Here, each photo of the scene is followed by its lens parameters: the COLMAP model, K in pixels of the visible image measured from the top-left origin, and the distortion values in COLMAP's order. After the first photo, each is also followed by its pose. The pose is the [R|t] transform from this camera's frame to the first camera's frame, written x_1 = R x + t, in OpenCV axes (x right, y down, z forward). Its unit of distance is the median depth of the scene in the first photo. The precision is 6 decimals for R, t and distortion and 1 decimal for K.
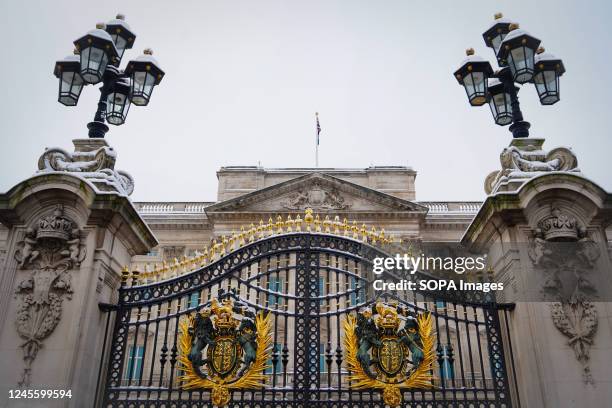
lens RADIAL K [[510.3, 0, 313.9], [0, 510.3, 215.9], [0, 0, 1]] dist [0.002262, 0.005041]
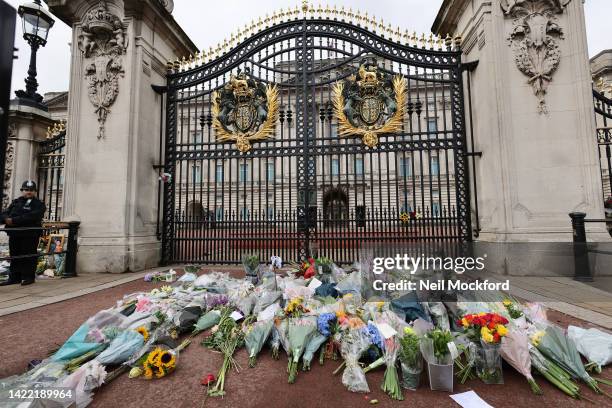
lens RADIAL K [[264.9, 0, 308.8], [0, 264.9, 190.6], [0, 0, 1]] dist [0.005863, 0.000139]
pose [[0.993967, -0.025916, -0.106569, 0.061853], [0.059553, 0.943490, 0.326005, 0.234659], [0.092098, -0.330385, 0.939342, 0.288986]]
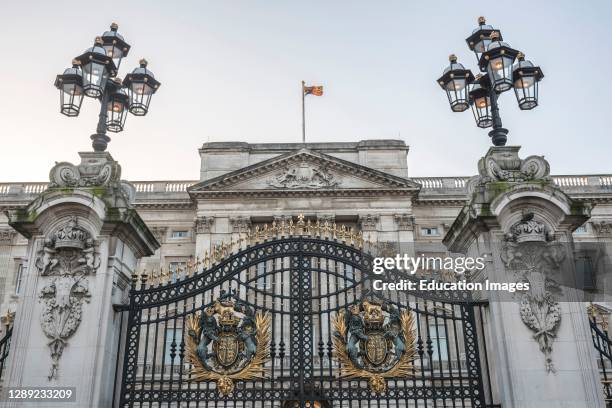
lens RADIAL K [[549.6, 0, 298.6], [0, 549.6, 222.4], [0, 0, 1]] dist [0.030676, 0.000000]
pose [[0.999917, -0.012247, -0.003944, -0.011241], [0.012479, 0.997779, 0.065437, -0.081239], [0.003134, -0.065480, 0.997849, -0.184610]]
